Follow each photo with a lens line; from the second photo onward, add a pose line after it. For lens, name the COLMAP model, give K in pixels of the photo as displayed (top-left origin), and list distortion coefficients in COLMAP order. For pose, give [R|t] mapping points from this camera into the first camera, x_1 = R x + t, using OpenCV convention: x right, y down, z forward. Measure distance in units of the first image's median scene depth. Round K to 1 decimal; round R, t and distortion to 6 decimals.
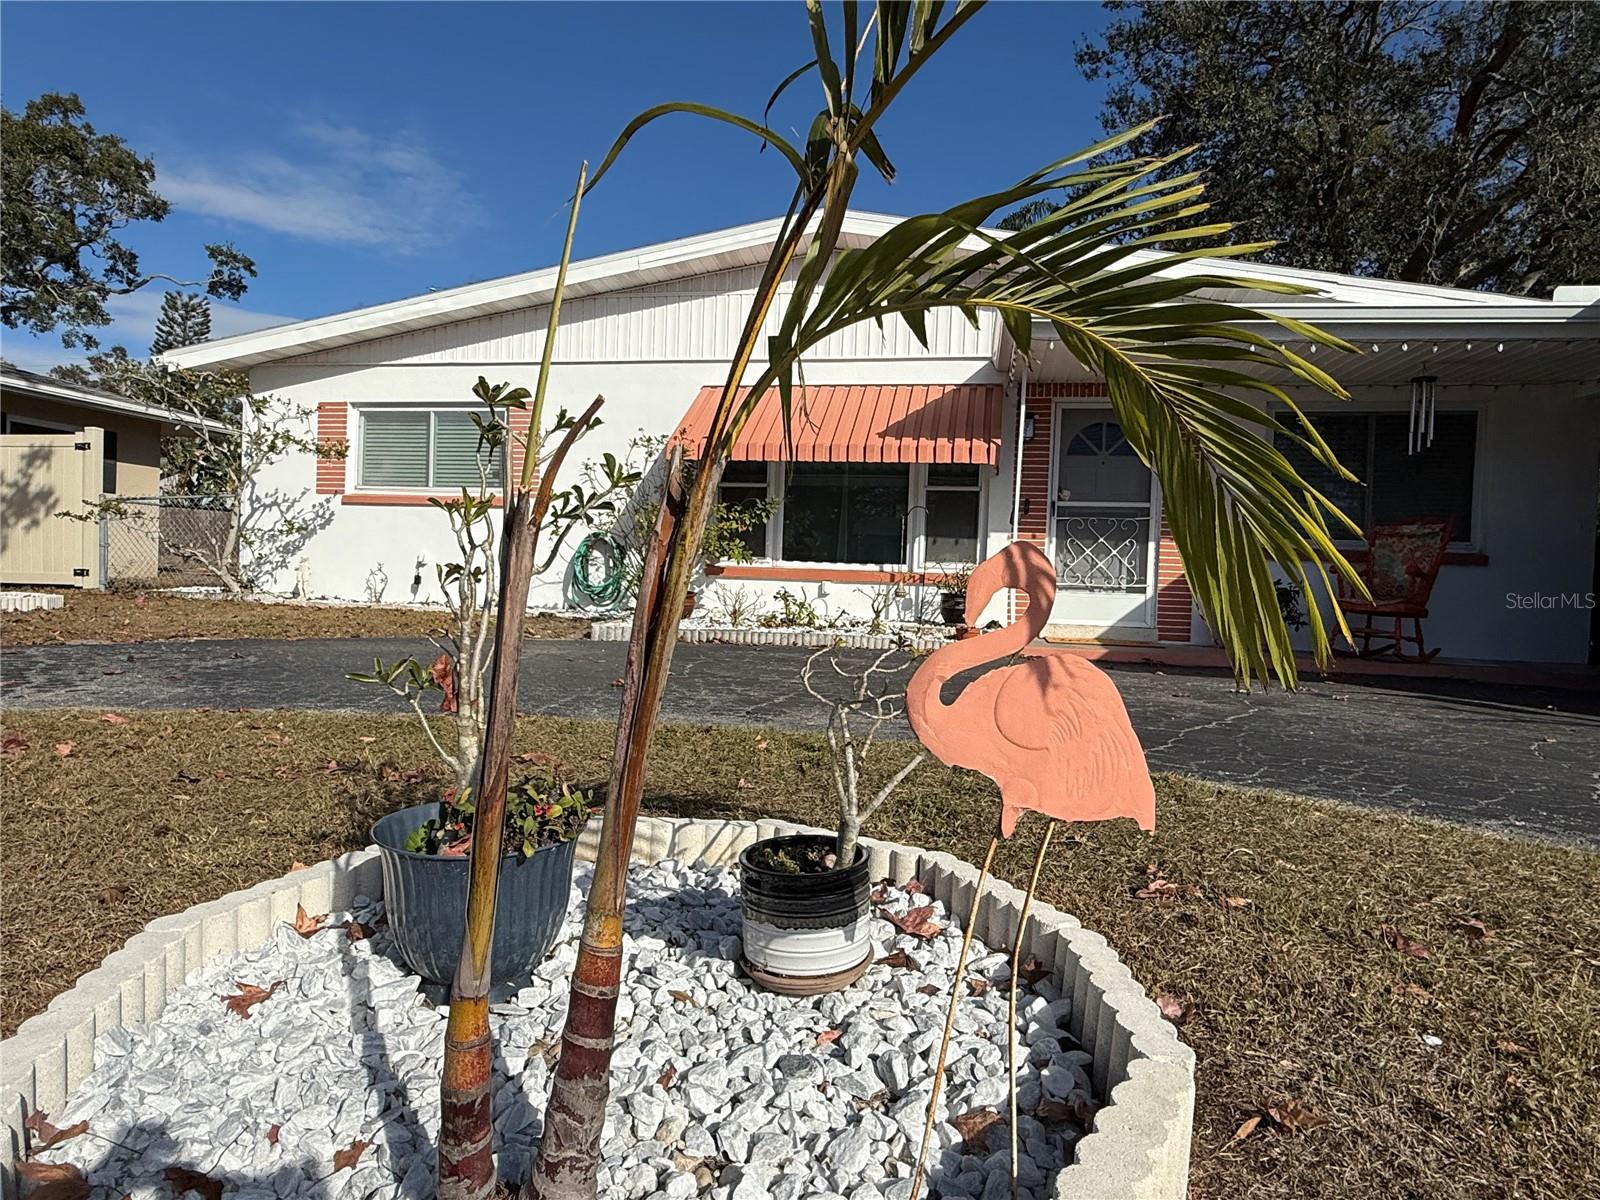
lens RADIAL K [[929.7, 0, 800.0], [0, 929.7, 600.0], [0, 0, 1]] dist [0.000582, 0.000035]
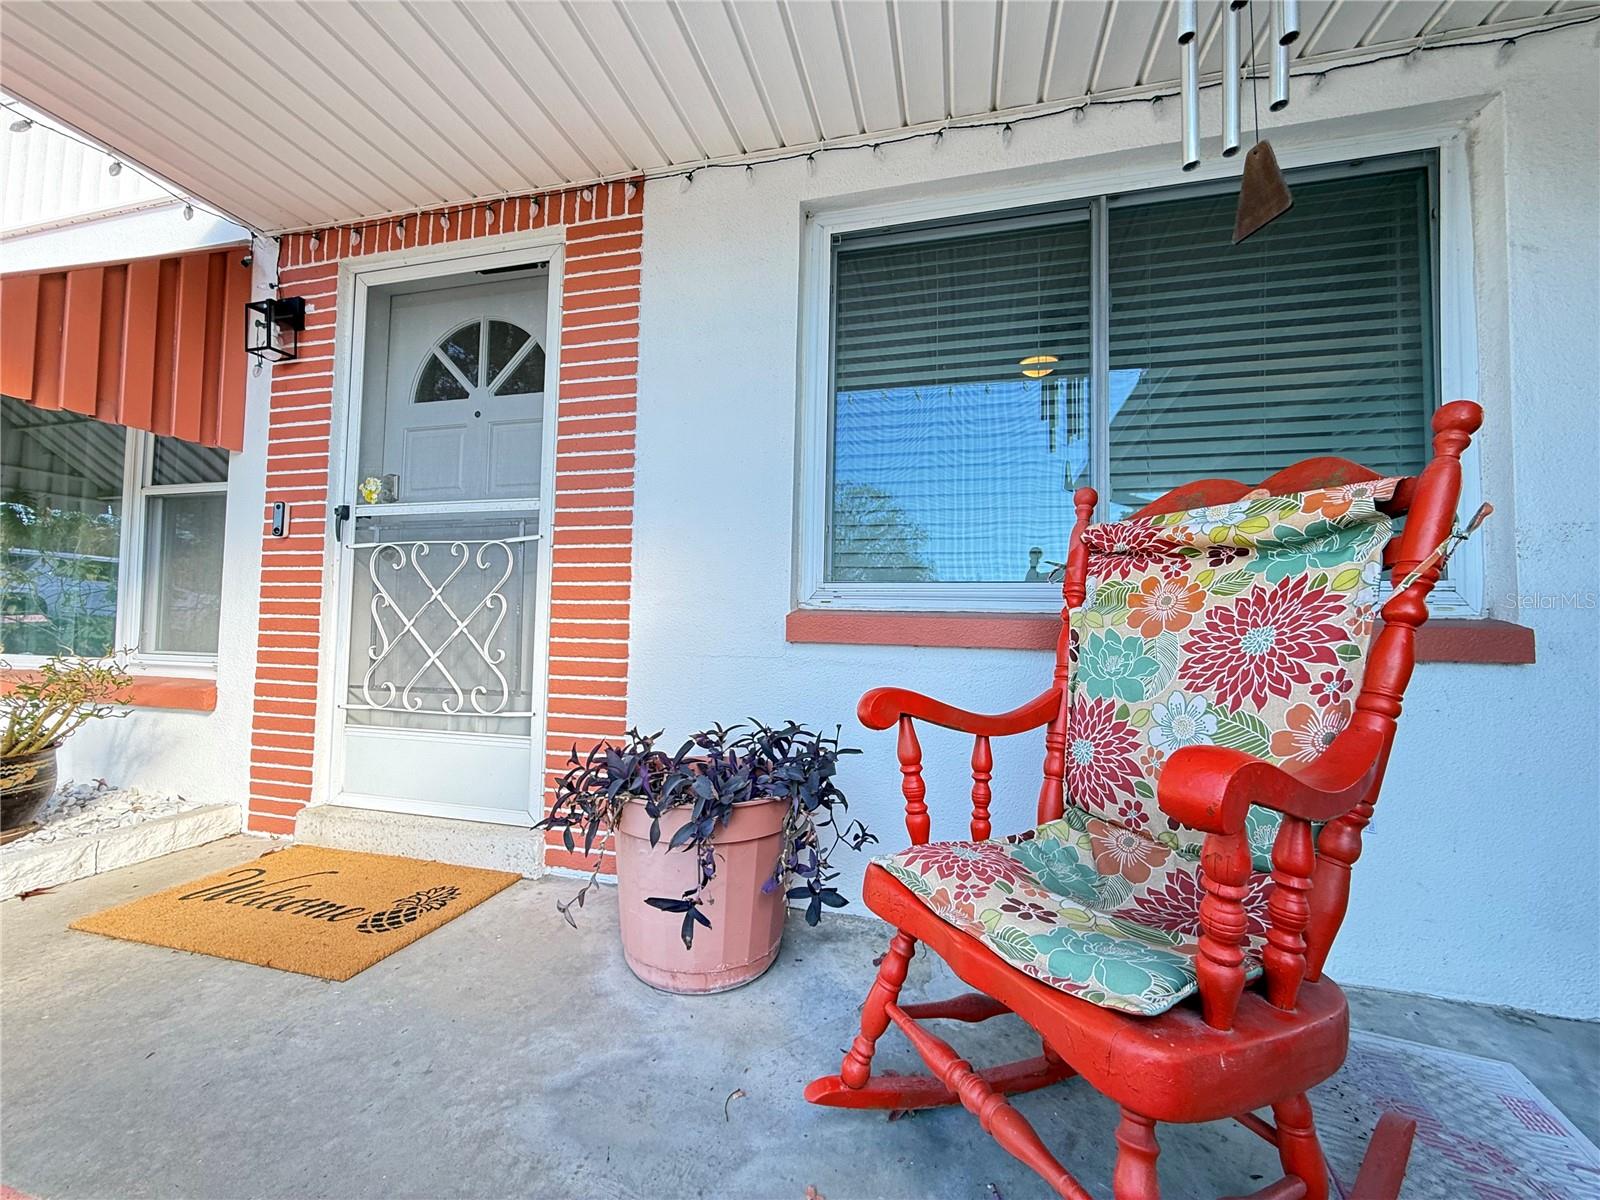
lens RADIAL K [[637.4, 0, 797.4], [0, 637.4, 596.7], [0, 0, 1]] dist [0.001975, 0.000170]
pose [[0.996538, -0.014166, -0.081928, 0.498144], [0.007543, 0.996720, -0.080580, -0.040968], [0.082801, 0.079683, 0.993375, 0.738375]]
